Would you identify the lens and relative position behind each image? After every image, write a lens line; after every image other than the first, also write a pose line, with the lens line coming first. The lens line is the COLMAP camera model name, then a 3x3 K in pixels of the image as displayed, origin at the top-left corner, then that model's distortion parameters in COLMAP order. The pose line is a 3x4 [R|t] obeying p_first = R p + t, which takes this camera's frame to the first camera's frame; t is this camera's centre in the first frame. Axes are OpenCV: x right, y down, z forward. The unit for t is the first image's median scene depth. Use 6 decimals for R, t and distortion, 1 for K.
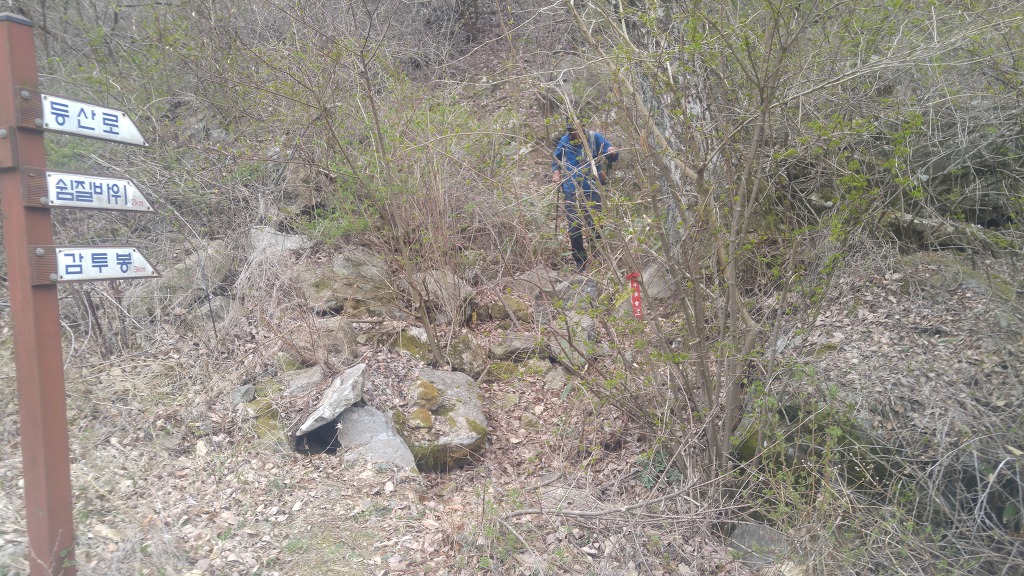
lens RADIAL K [[773.1, 0, 512.0], [0, 773.1, 288.0], [0, 0, 1]] dist [0.057321, -0.003542]
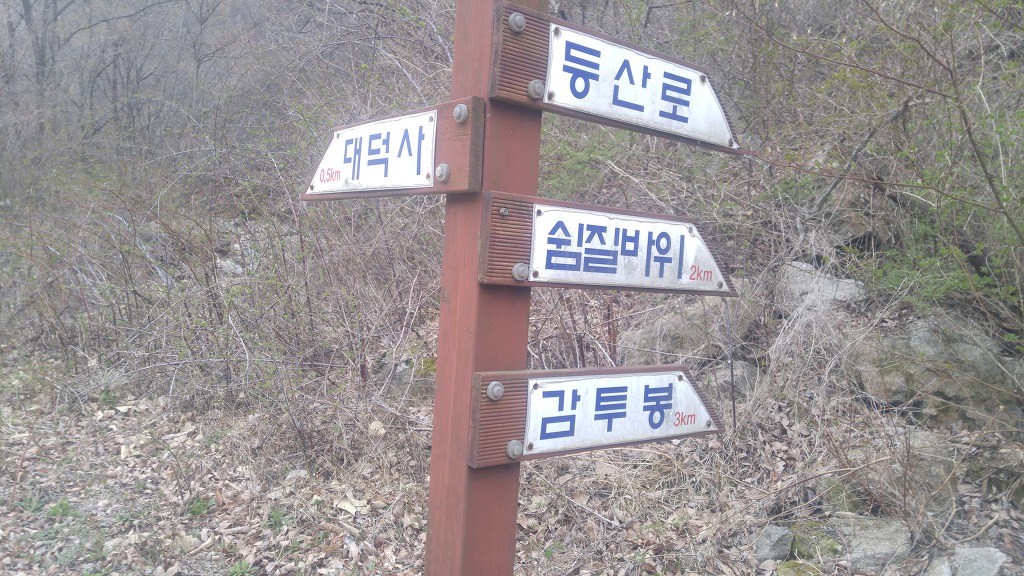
lens RADIAL K [[773.1, 0, 512.0], [0, 773.1, 288.0], [0, 0, 1]] dist [0.057321, -0.003542]
pose [[0.819535, 0.123272, -0.559612, -0.337474], [-0.131482, 0.990984, 0.025744, -0.104664], [0.557740, 0.052481, 0.828355, 0.608899]]
